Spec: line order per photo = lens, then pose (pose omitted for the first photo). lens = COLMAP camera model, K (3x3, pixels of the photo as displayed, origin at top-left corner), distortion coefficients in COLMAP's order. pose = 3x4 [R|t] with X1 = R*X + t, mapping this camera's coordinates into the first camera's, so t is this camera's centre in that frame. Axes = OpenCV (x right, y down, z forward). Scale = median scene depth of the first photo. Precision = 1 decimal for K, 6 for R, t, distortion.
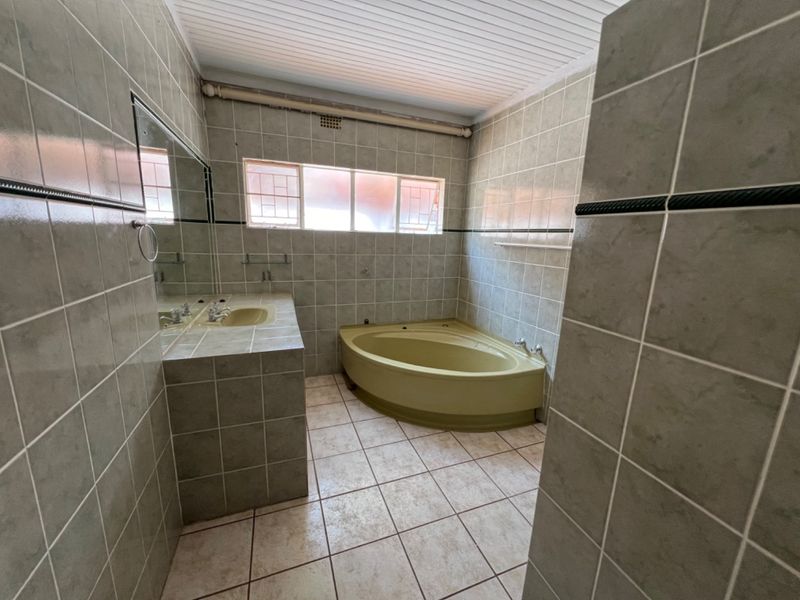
lens RADIAL K [[323.1, 0, 401.5], [0, 323.1, 299.0], [0, 0, 1]] dist [-0.003926, -0.000393]
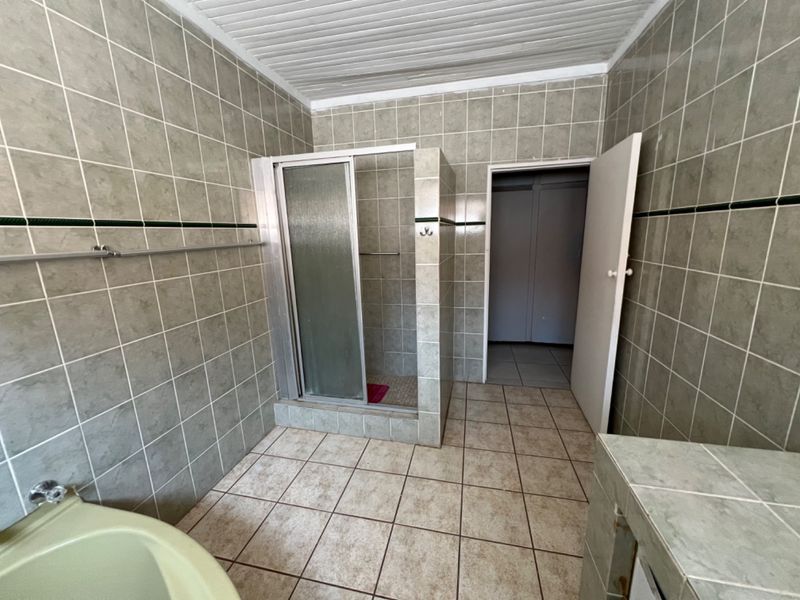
lens RADIAL K [[323.1, 0, 399.7], [0, 323.1, 301.0], [0, 0, 1]] dist [-0.003926, -0.000393]
pose [[-0.832122, -0.126268, 0.540028, -0.232585], [0.105216, 0.920109, 0.377264, -0.249798], [-0.544521, 0.370749, -0.752357, 1.229628]]
